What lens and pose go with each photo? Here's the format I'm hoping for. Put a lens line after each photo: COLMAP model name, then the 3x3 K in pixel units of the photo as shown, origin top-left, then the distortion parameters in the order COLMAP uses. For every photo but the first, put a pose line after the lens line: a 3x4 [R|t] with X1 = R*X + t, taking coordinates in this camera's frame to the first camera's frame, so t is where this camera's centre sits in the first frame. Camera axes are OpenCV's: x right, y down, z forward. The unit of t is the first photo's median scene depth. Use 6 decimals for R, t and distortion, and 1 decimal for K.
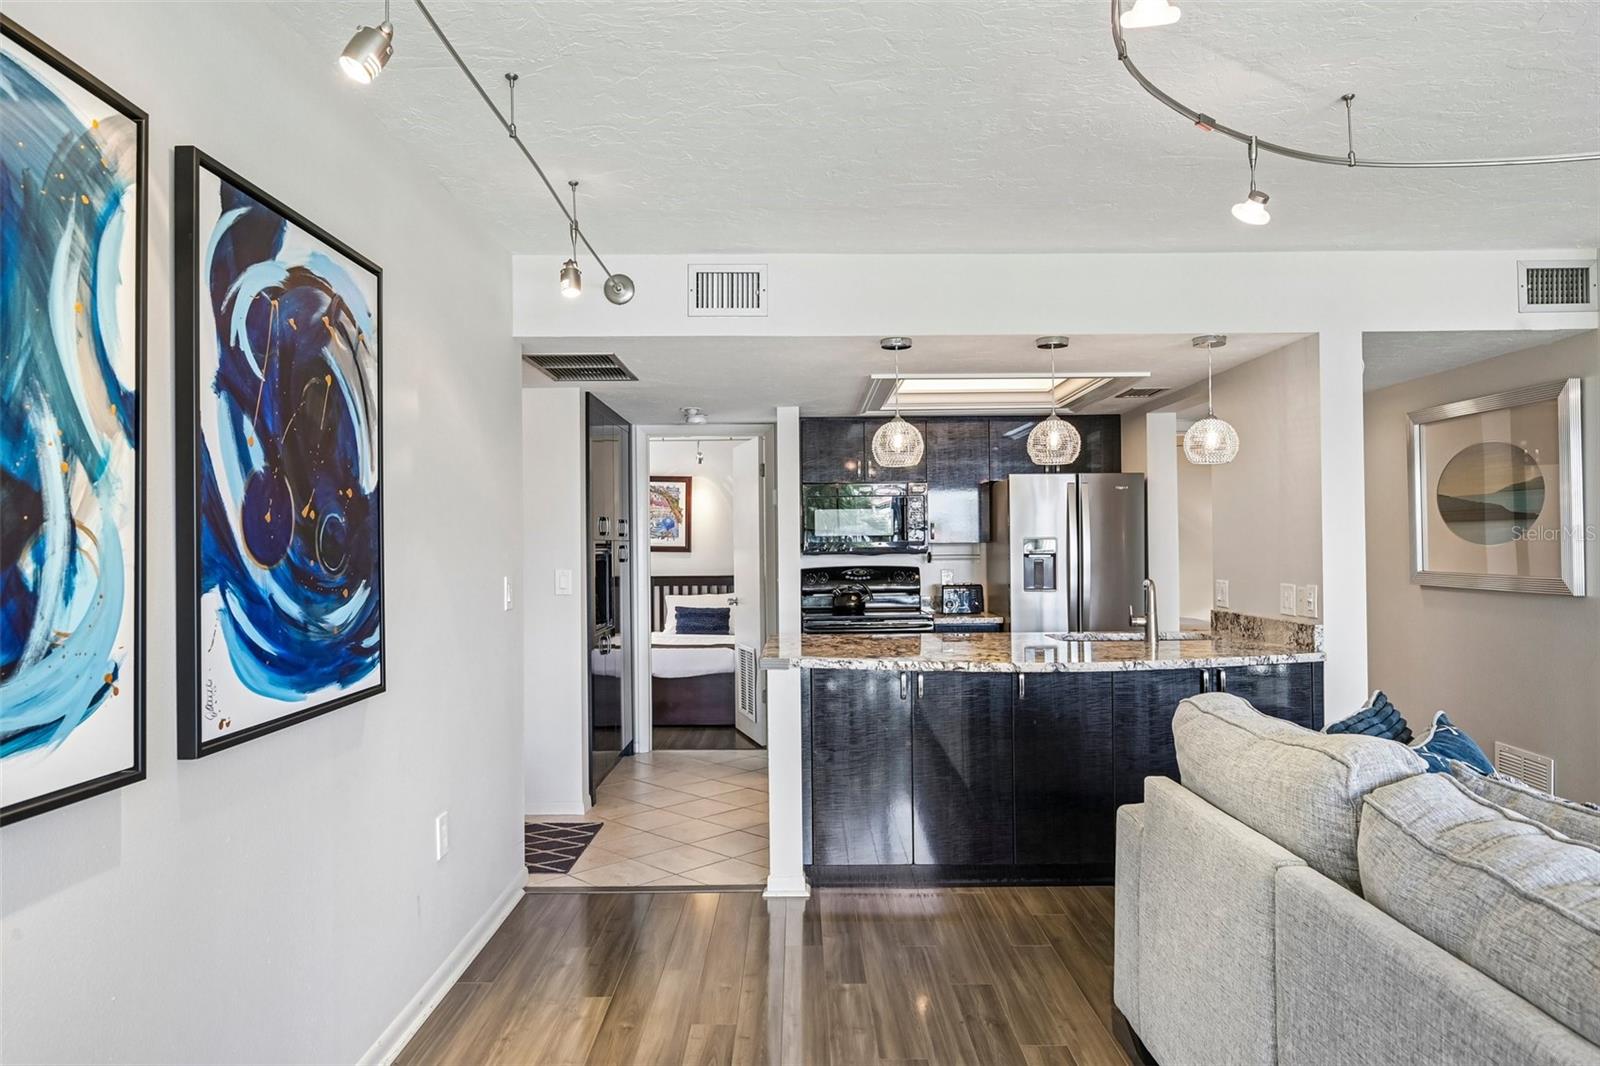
lens RADIAL K [[974.0, 0, 800.6], [0, 974.0, 530.5], [0, 0, 1]] dist [-0.003393, -0.000436]
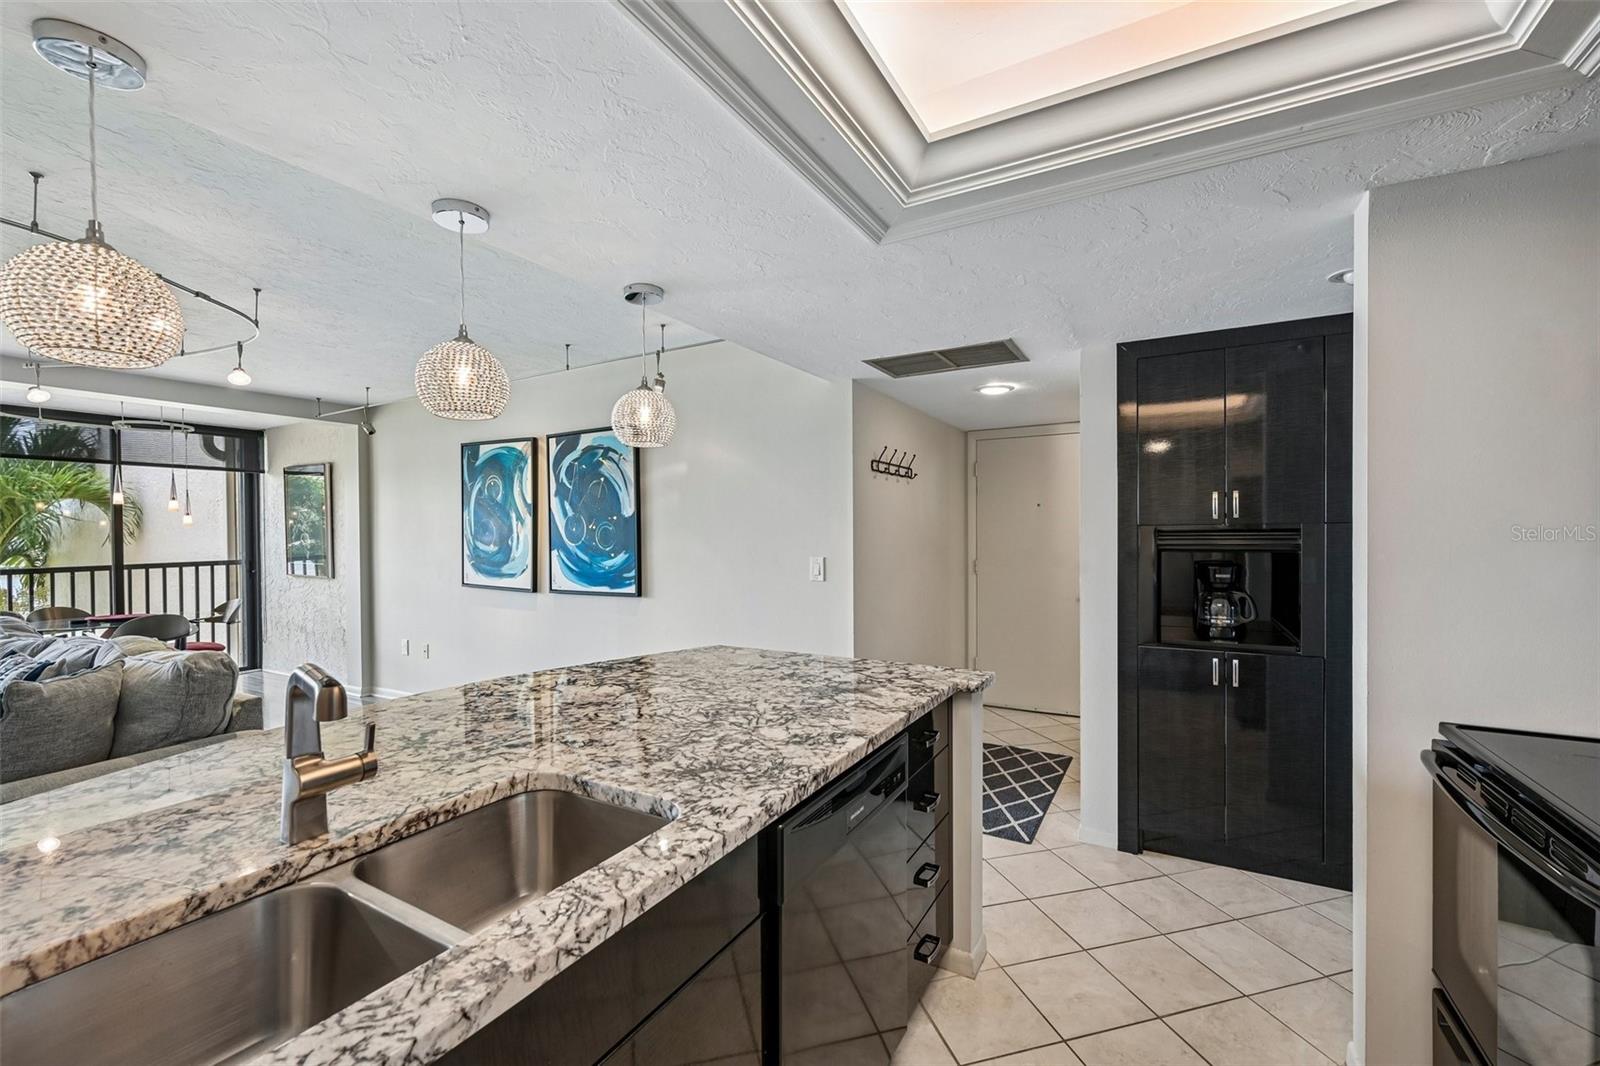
lens RADIAL K [[682.3, 0, 792.1], [0, 682.3, 541.7], [0, 0, 1]] dist [-0.000690, 0.000077]
pose [[-0.501796, 0.027521, -0.864548, 1.195785], [0.031158, 0.999420, 0.013730, 0.021509], [0.864424, -0.020048, -0.502363, 3.071496]]
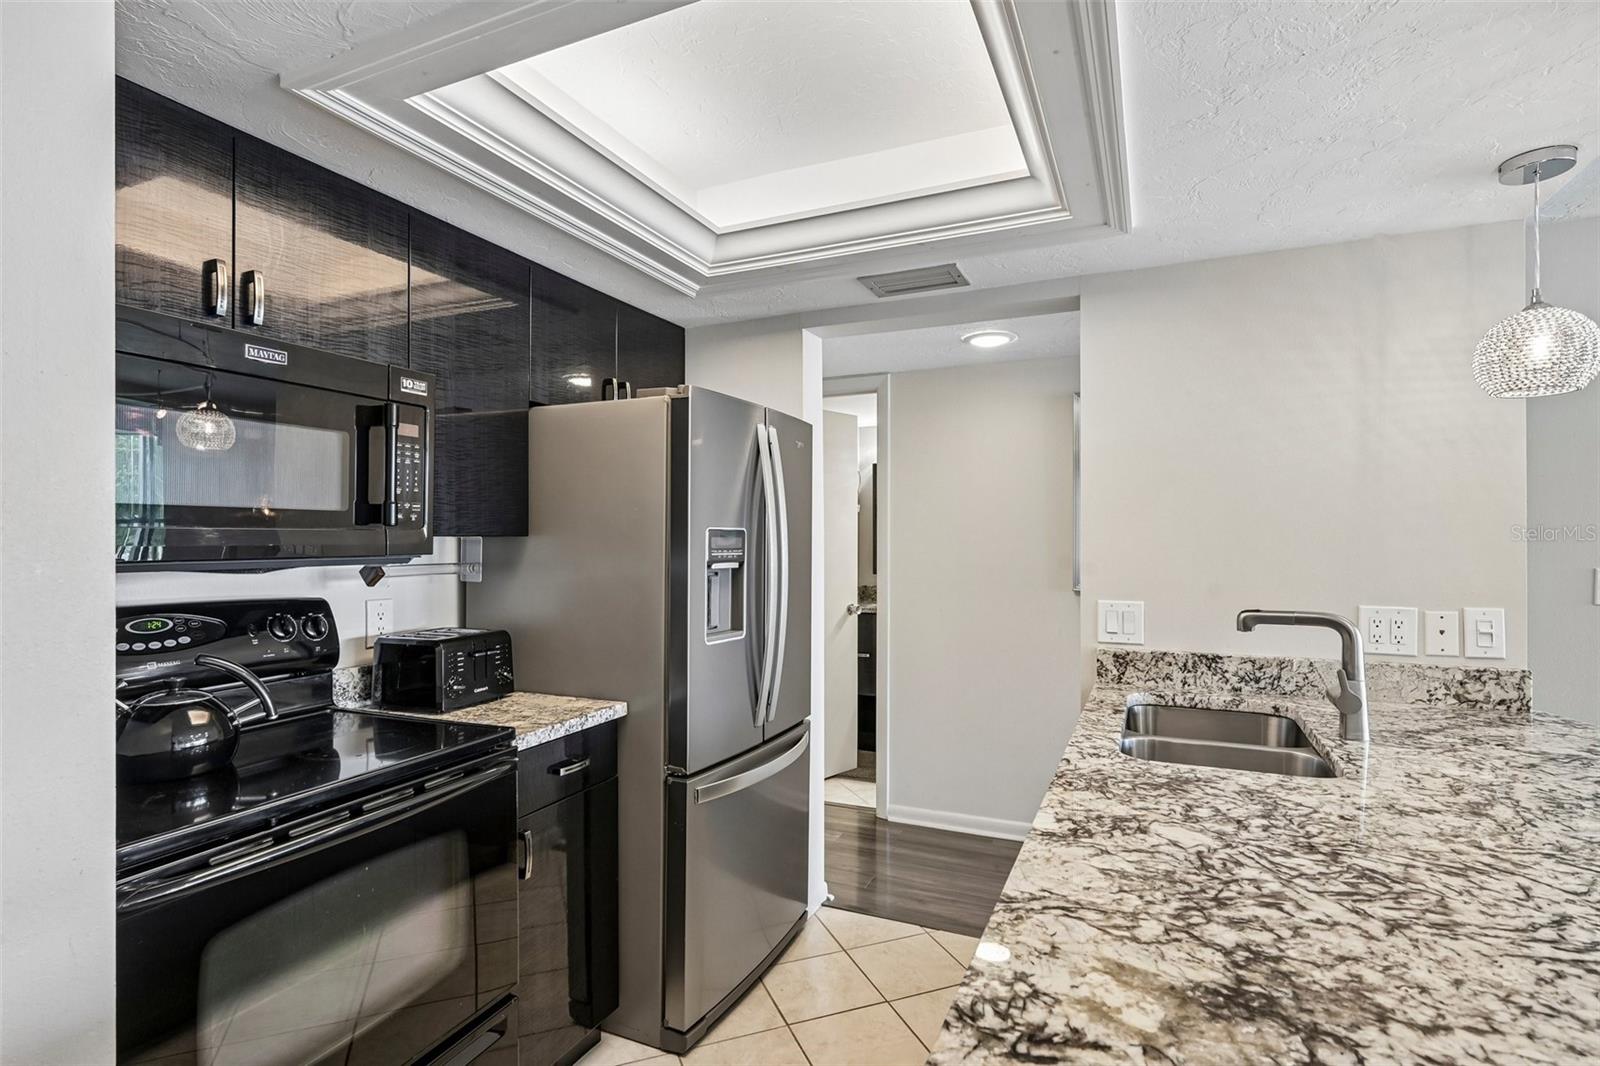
lens RADIAL K [[781.7, 0, 805.2], [0, 781.7, 537.5], [0, 0, 1]] dist [-0.000614, 0.001307]
pose [[0.401596, 0.012014, 0.915738, -0.308977], [-0.021537, 0.999761, -0.003671, 0.043772], [-0.915564, -0.018248, 0.401759, 2.621549]]
